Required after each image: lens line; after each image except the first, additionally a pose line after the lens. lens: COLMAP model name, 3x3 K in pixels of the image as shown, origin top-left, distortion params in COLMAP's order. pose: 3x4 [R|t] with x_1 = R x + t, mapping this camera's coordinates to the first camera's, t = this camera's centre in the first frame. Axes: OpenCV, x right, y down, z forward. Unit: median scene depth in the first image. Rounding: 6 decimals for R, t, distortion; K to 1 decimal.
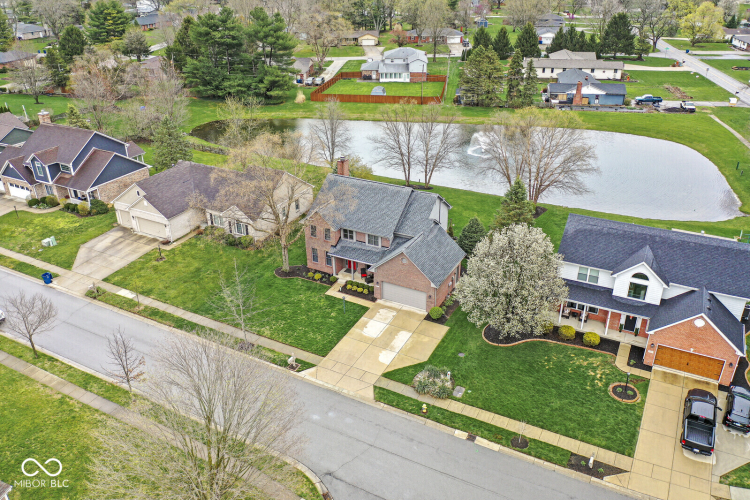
lens RADIAL K [[592.2, 0, 374.1], [0, 592.2, 250.7], [0, 0, 1]] dist [0.015658, -0.013183]
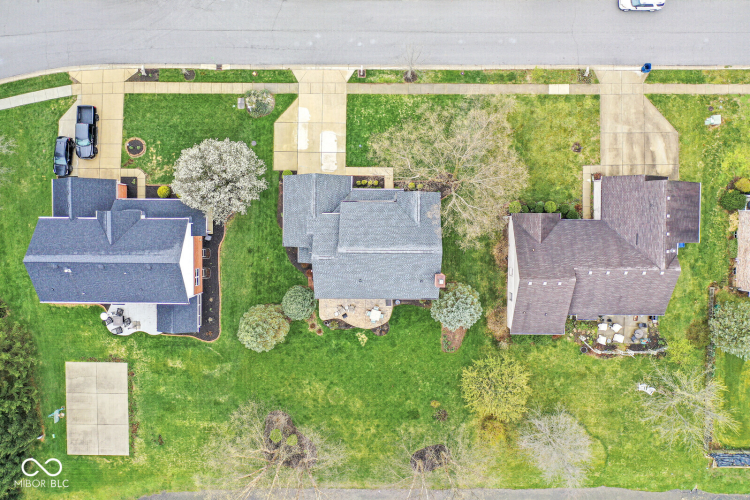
lens RADIAL K [[592.2, 0, 375.0], [0, 592.2, 250.2], [0, 0, 1]] dist [0.015658, -0.013183]
pose [[-0.886096, 0.461956, 0.037837, -0.024217], [-0.190046, -0.436559, 0.879374, -0.925328], [0.422750, 0.772019, 0.474626, 0.560001]]
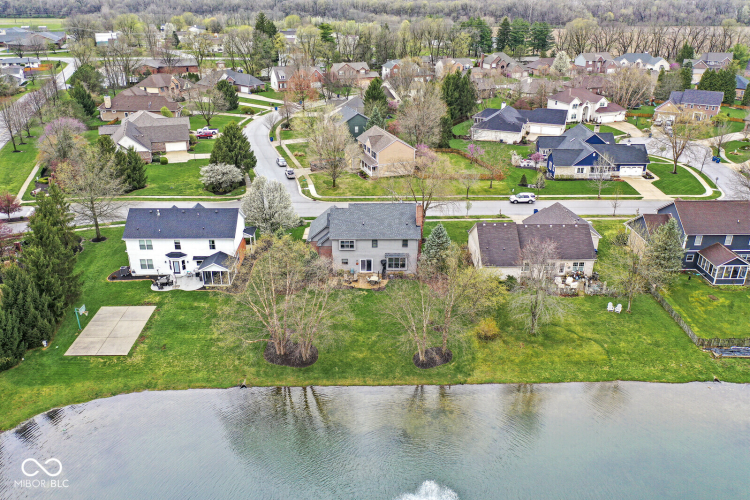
lens RADIAL K [[592.2, 0, 375.9], [0, 592.2, 250.0], [0, 0, 1]] dist [0.015658, -0.013183]
pose [[-0.875529, 0.207210, -0.436478, 0.635046], [-0.211129, 0.648487, 0.731361, -1.049282], [0.434596, 0.732481, -0.524021, 1.813392]]
